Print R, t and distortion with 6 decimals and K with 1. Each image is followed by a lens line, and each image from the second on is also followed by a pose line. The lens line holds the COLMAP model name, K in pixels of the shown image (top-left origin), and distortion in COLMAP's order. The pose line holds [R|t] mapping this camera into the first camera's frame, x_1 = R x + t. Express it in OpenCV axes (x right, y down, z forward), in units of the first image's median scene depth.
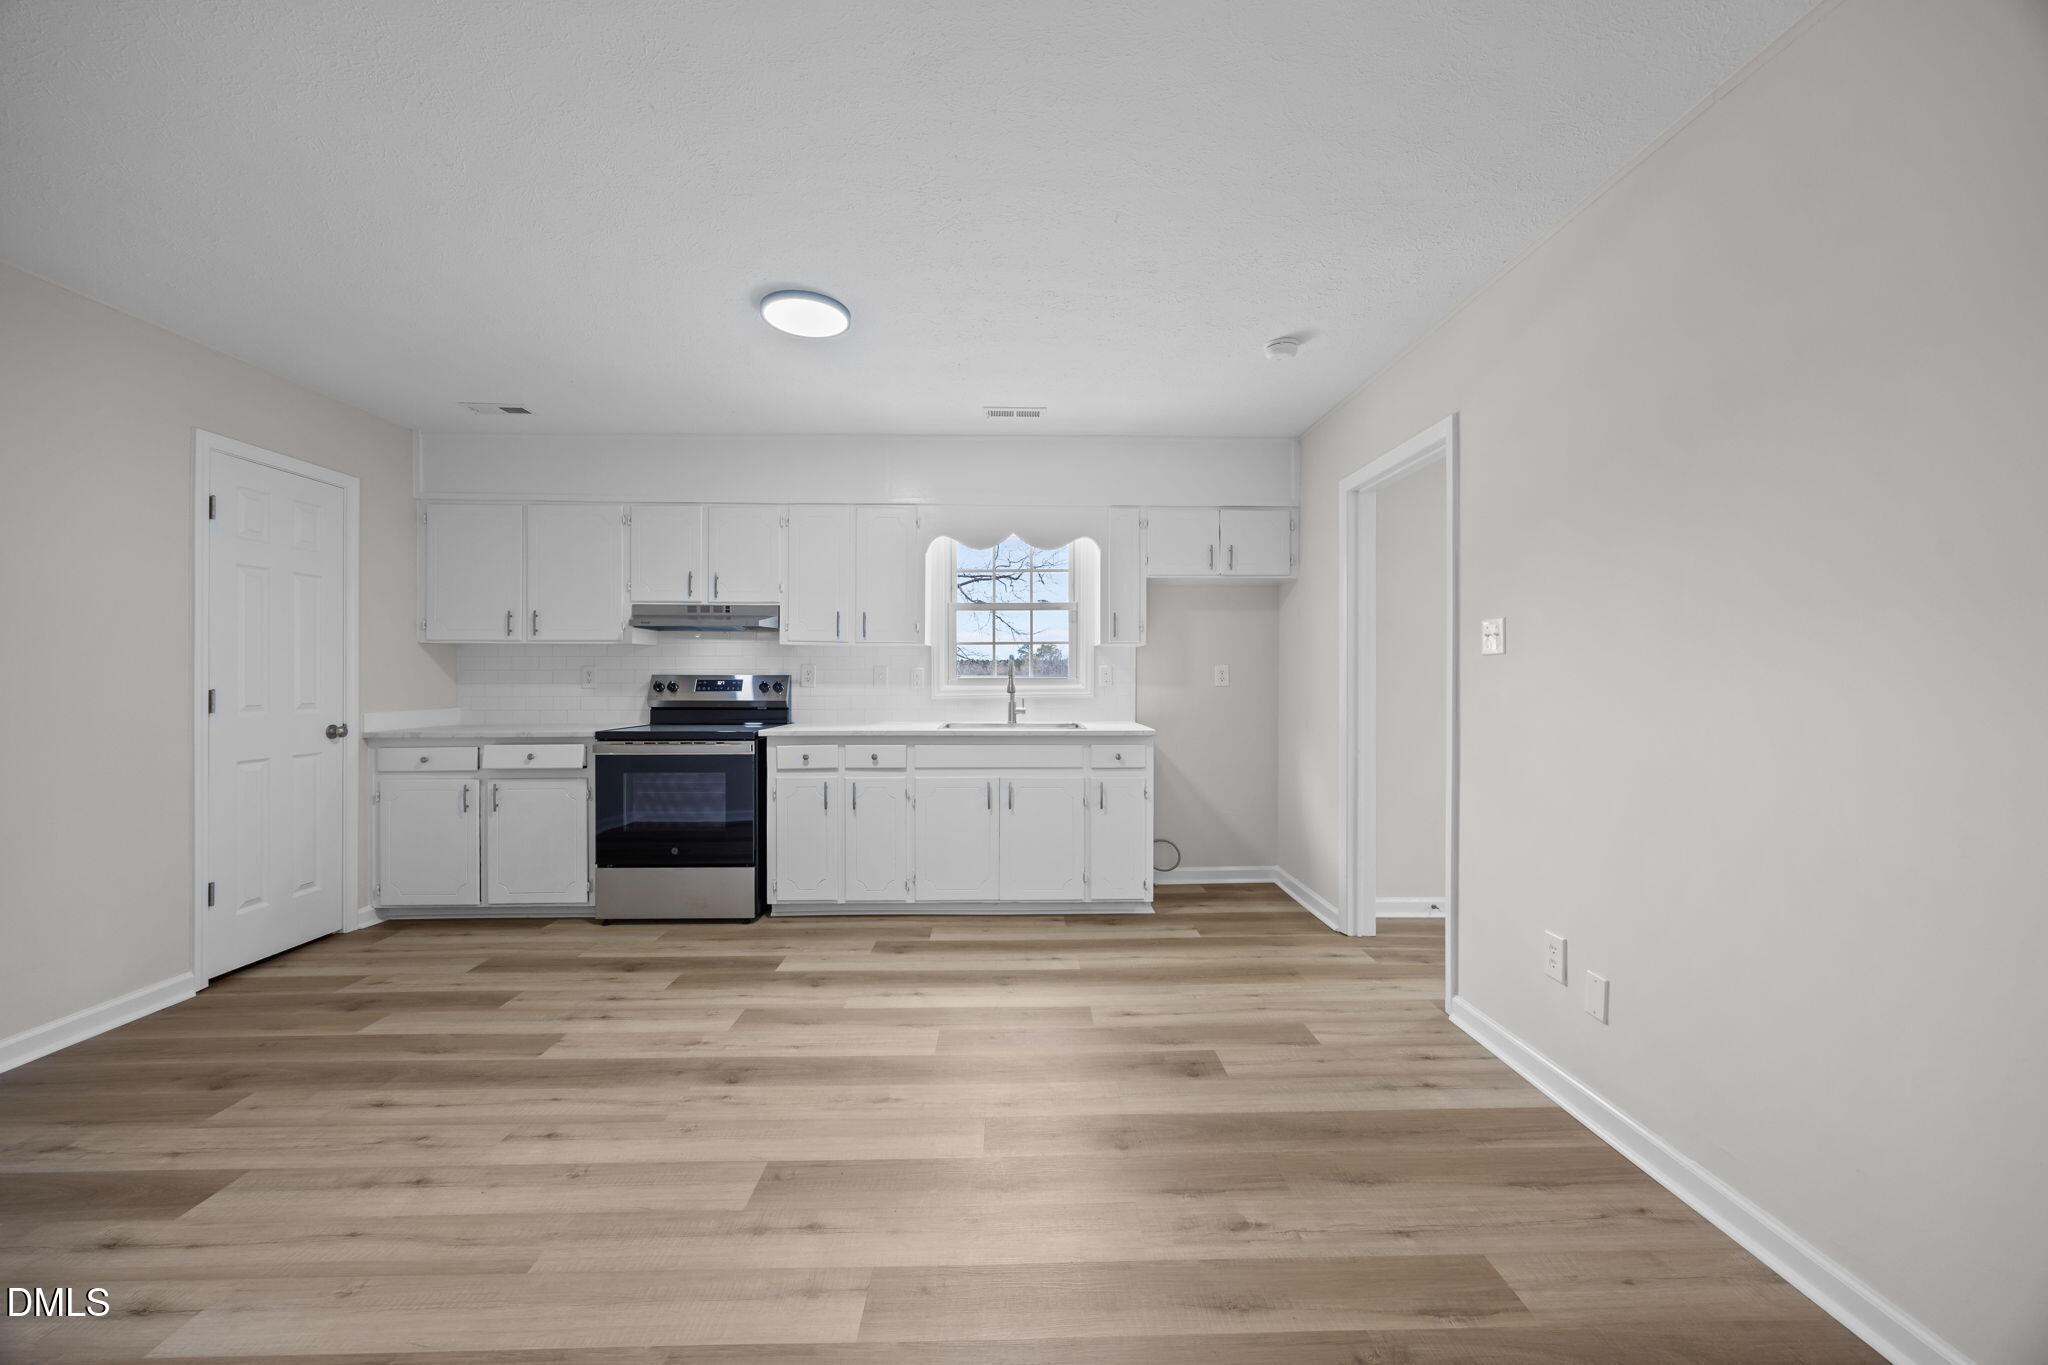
lens RADIAL K [[777.1, 0, 1035.5], [0, 777.1, 676.4], [0, 0, 1]] dist [-0.002906, 0.000354]
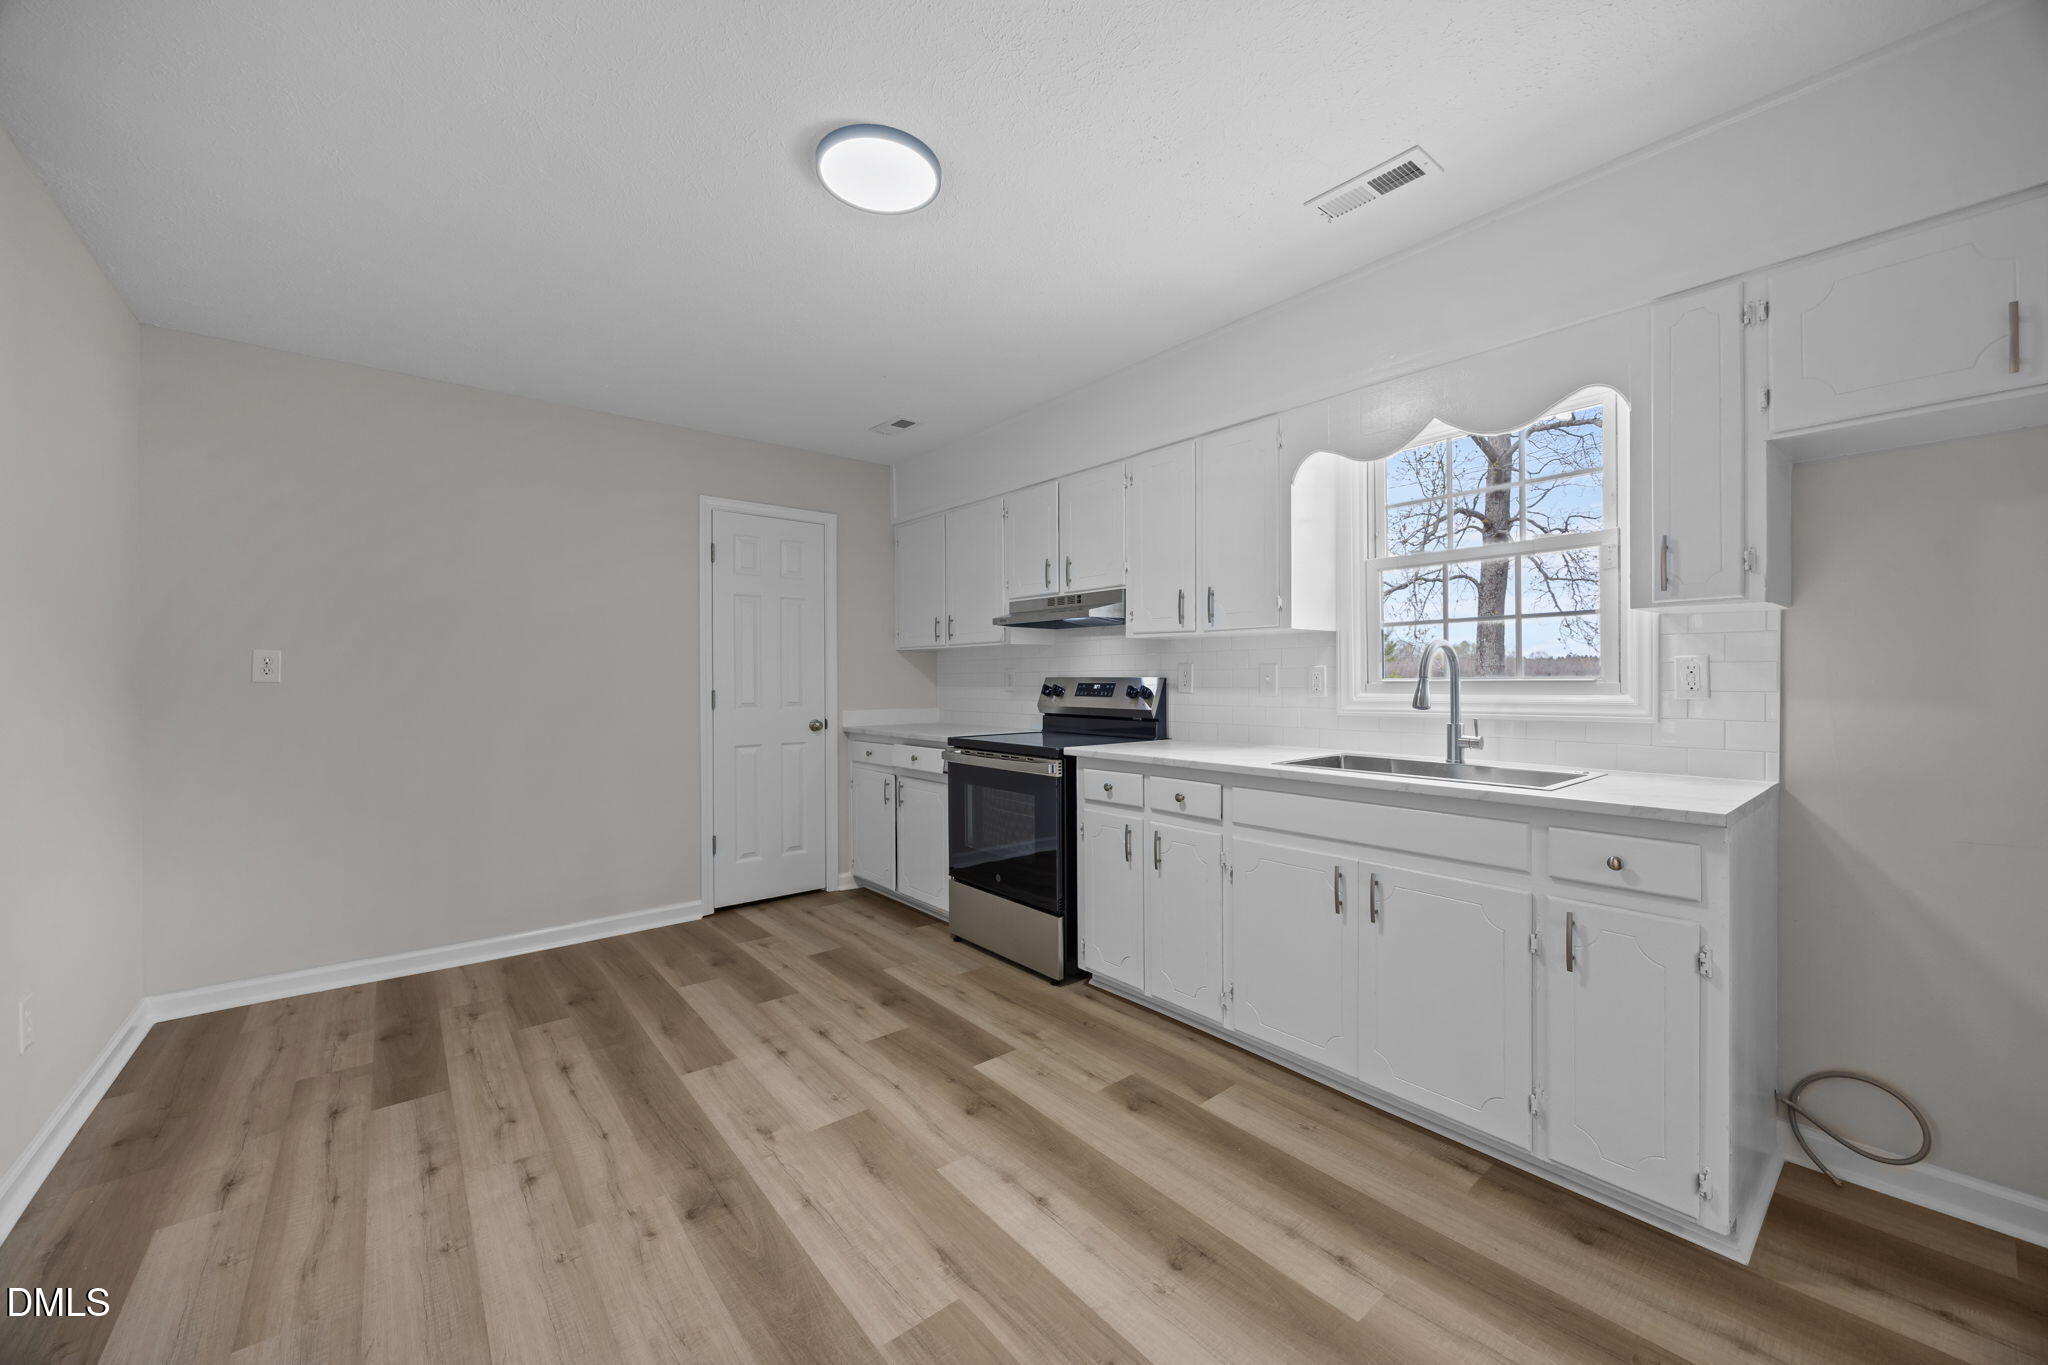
lens RADIAL K [[777.1, 0, 1037.0], [0, 777.1, 681.3], [0, 0, 1]] dist [-0.002906, 0.000354]
pose [[0.618407, 0.000541, -0.785858, 0.289380], [0.003955, 0.999985, 0.003801, -0.001698], [0.785848, -0.005458, 0.618396, 0.554306]]
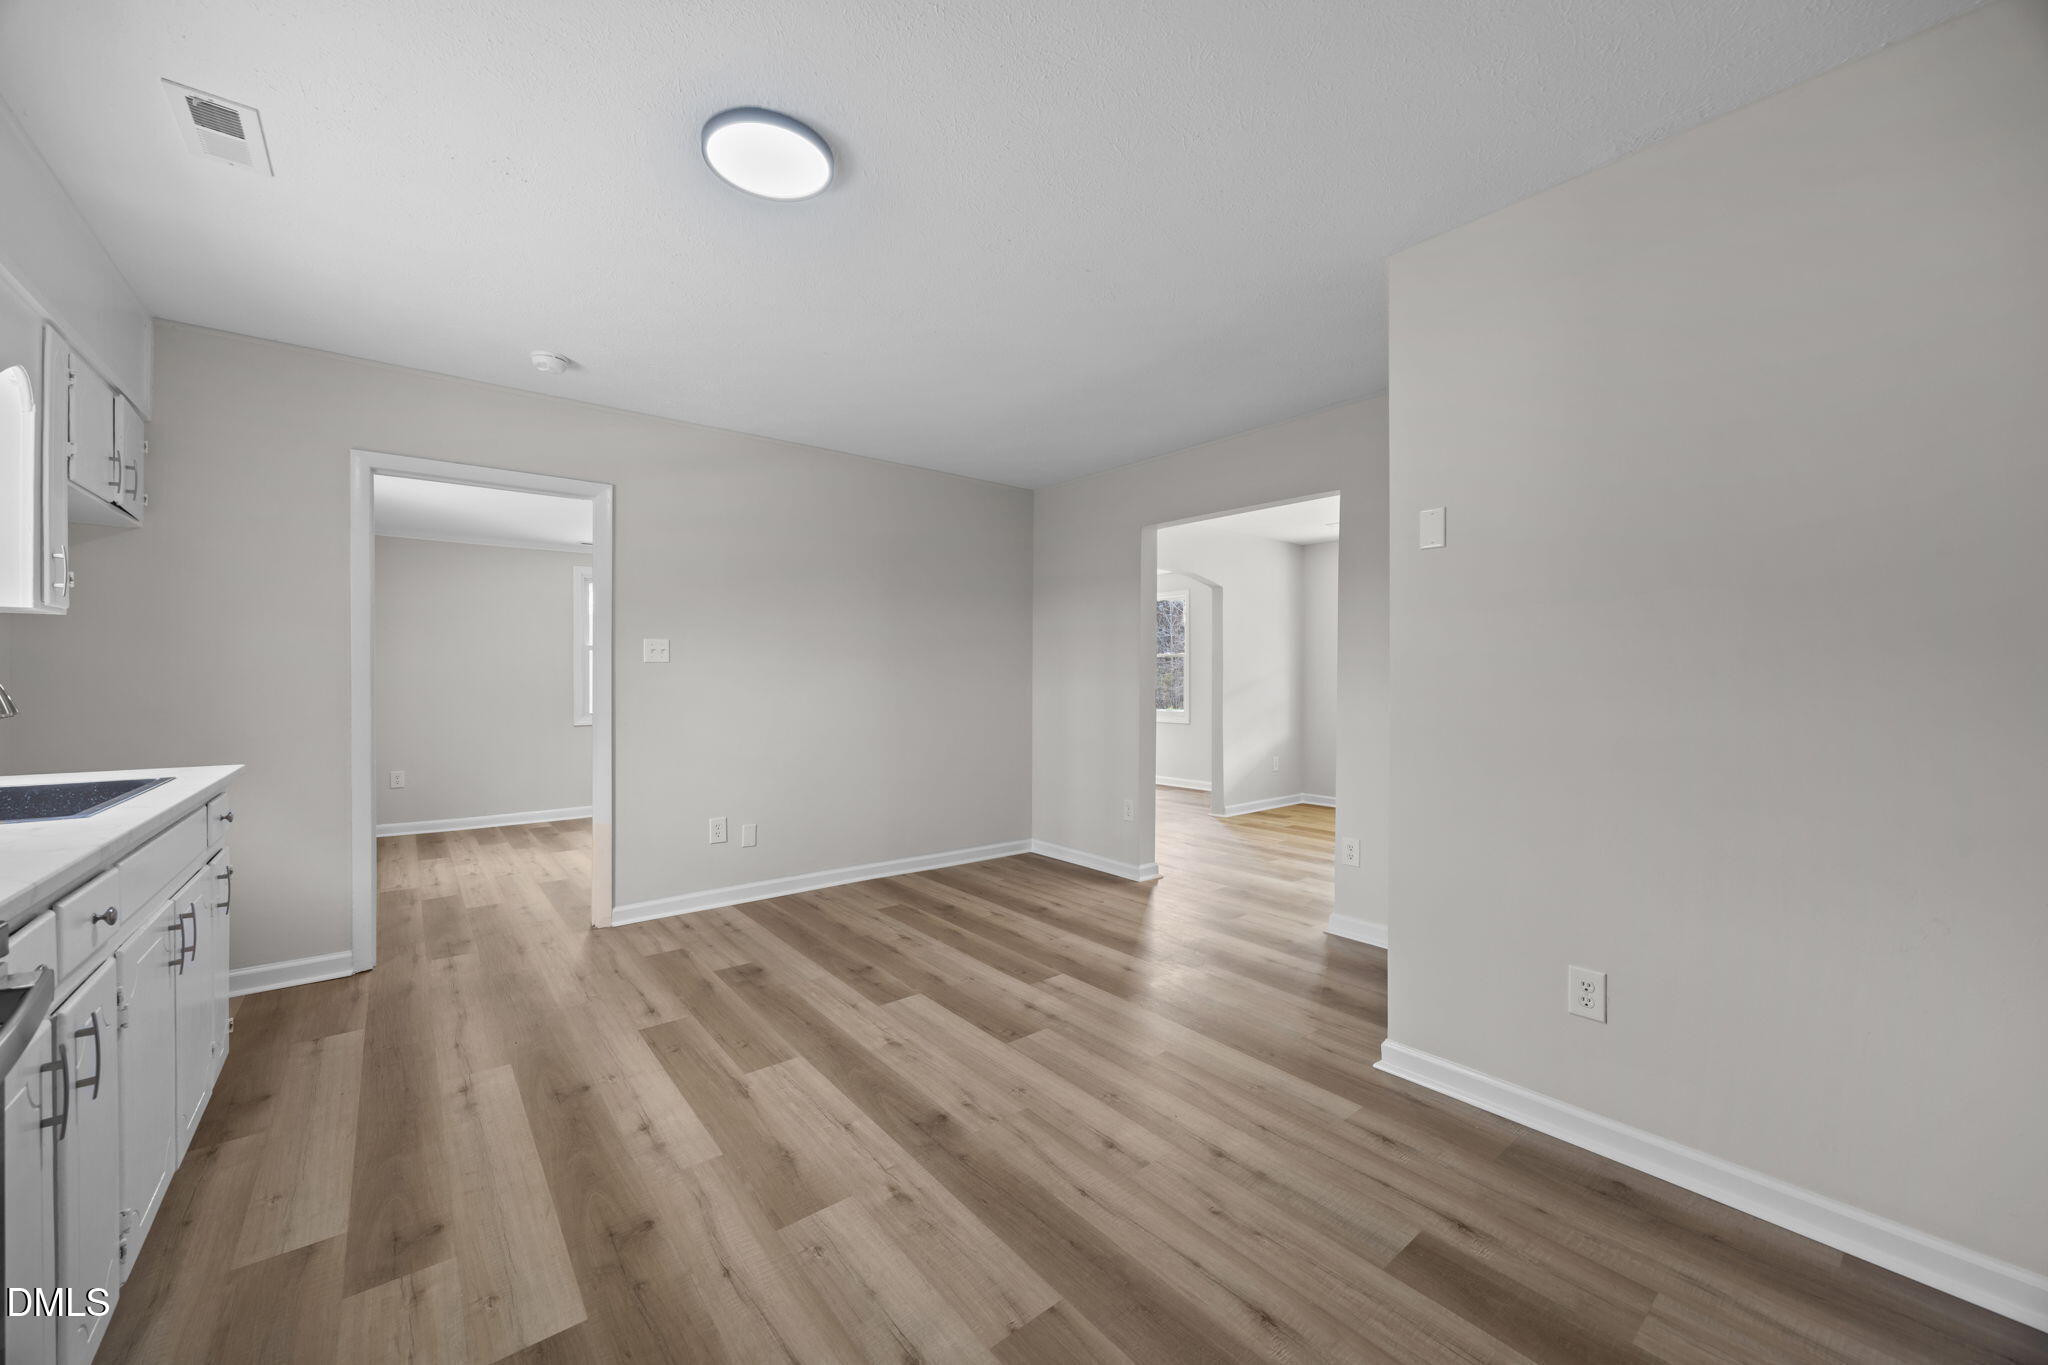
lens RADIAL K [[777.1, 0, 1027.1], [0, 777.1, 678.3], [0, 0, 1]] dist [-0.002906, 0.000354]
pose [[-0.604070, 0.001250, 0.796930, -0.818873], [0.003816, 0.999992, 0.001324, 0.002879], [-0.796922, 0.003841, -0.604070, 1.020916]]
